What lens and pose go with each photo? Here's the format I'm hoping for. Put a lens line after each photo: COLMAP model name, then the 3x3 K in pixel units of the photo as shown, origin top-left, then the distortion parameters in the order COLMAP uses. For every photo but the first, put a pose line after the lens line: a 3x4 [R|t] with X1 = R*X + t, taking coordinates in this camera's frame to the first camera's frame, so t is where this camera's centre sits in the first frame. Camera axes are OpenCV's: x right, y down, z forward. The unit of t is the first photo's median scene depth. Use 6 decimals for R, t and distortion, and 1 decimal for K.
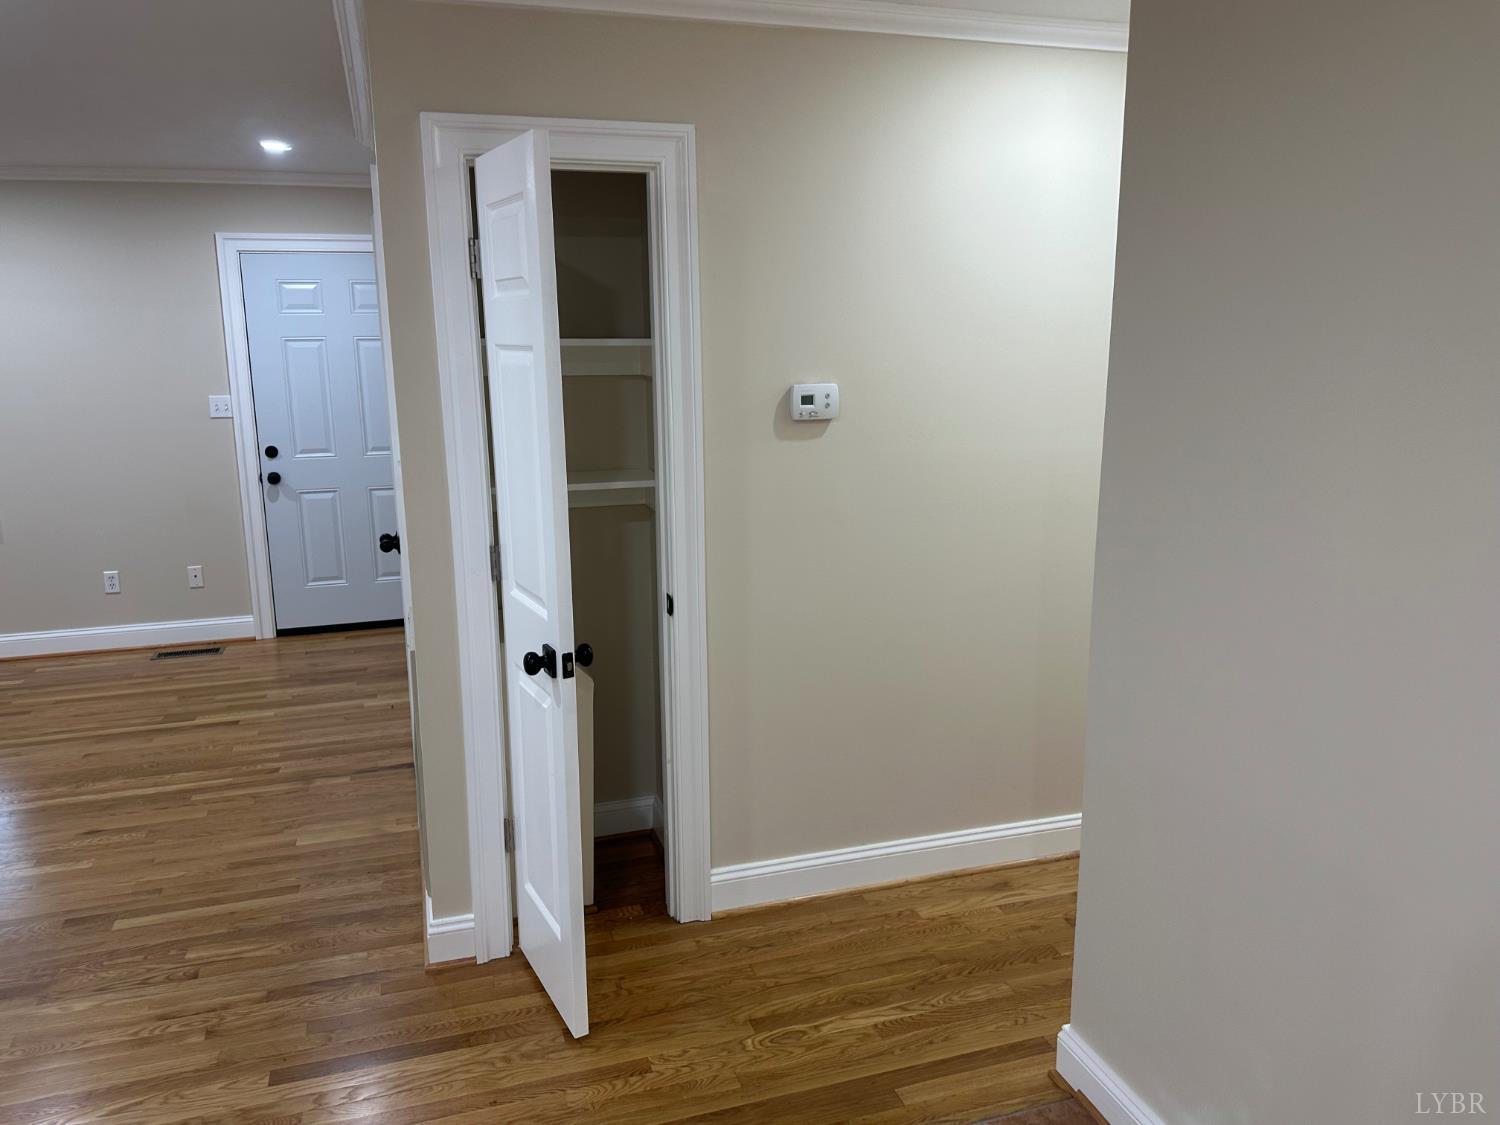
lens RADIAL K [[1104.1, 0, 751.4], [0, 1104.1, 550.4], [0, 0, 1]] dist [0.062879, -0.065560]
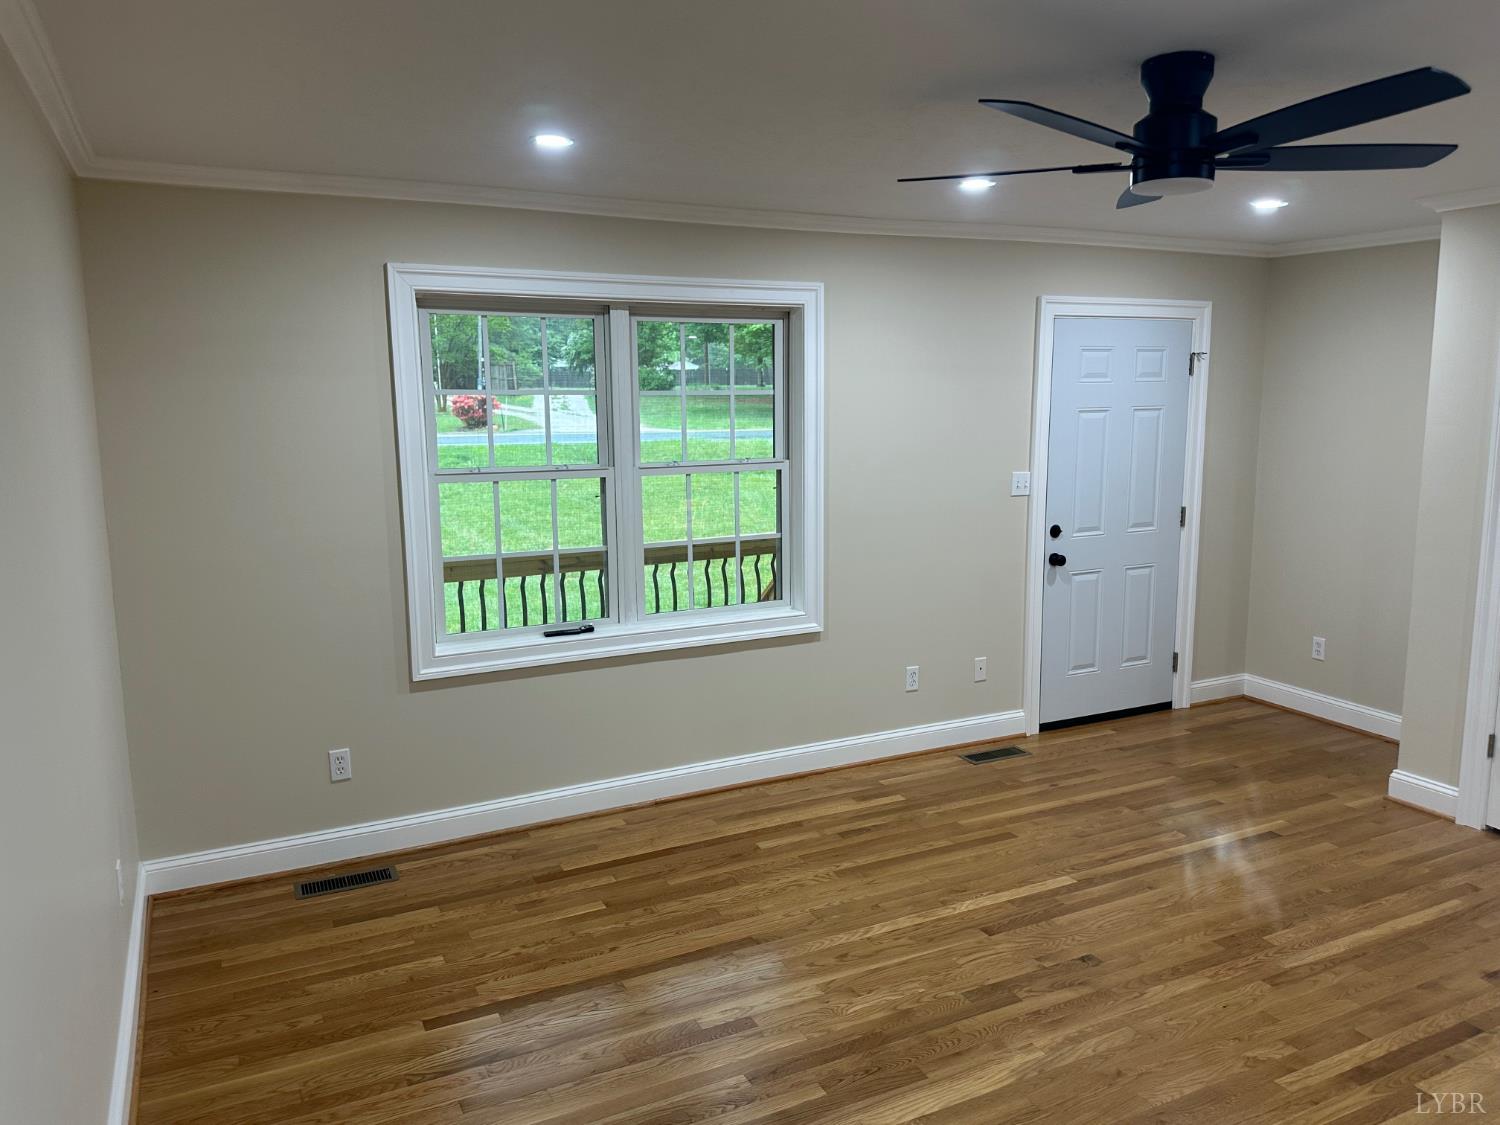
lens RADIAL K [[1104.1, 0, 763.8], [0, 1104.1, 552.8], [0, 0, 1]] dist [0.062879, -0.065560]
pose [[0.984233, -0.021032, 0.175622, -0.860516], [0.030017, 0.998364, -0.048662, -0.034020], [-0.174312, 0.053166, 0.983254, 0.147988]]
